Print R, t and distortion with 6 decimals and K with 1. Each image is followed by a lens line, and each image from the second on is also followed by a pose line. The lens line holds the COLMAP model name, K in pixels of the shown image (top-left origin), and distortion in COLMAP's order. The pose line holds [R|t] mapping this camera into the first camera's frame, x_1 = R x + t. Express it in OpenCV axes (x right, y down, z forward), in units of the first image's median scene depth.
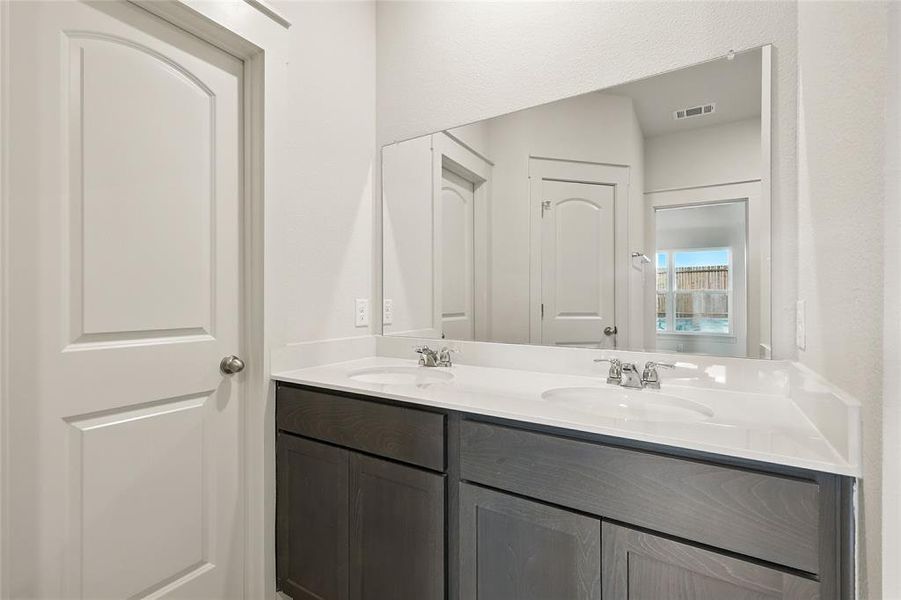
lens RADIAL K [[394.3, 0, 452.1], [0, 394.3, 300.1], [0, 0, 1]] dist [0.001564, -0.000054]
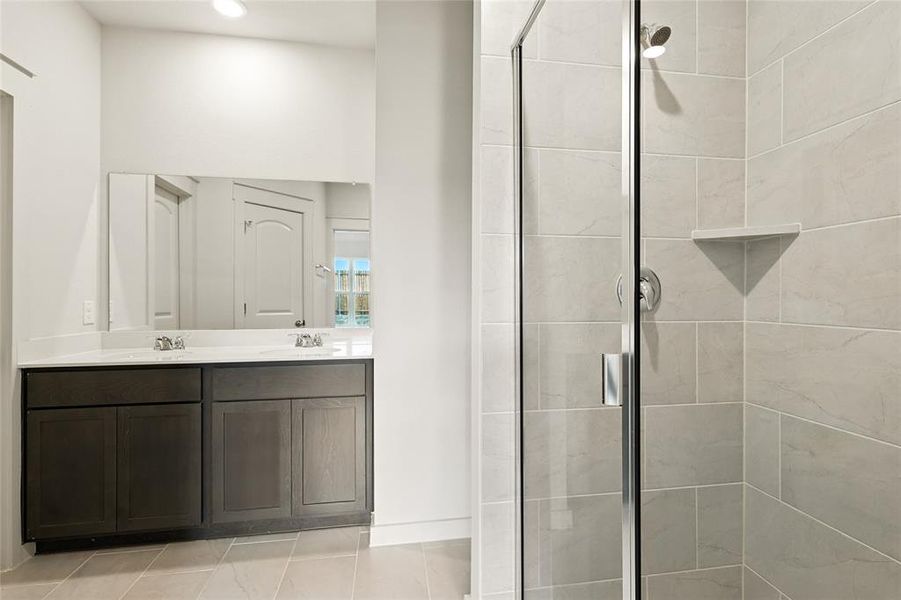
lens RADIAL K [[415.1, 0, 447.4], [0, 415.1, 292.8], [0, 0, 1]] dist [0.001997, -0.000113]
pose [[0.754860, 0.004642, 0.655870, -0.227188], [0.005327, 0.999899, -0.013208, -0.004753], [-0.655865, 0.013464, 0.754758, -0.618789]]
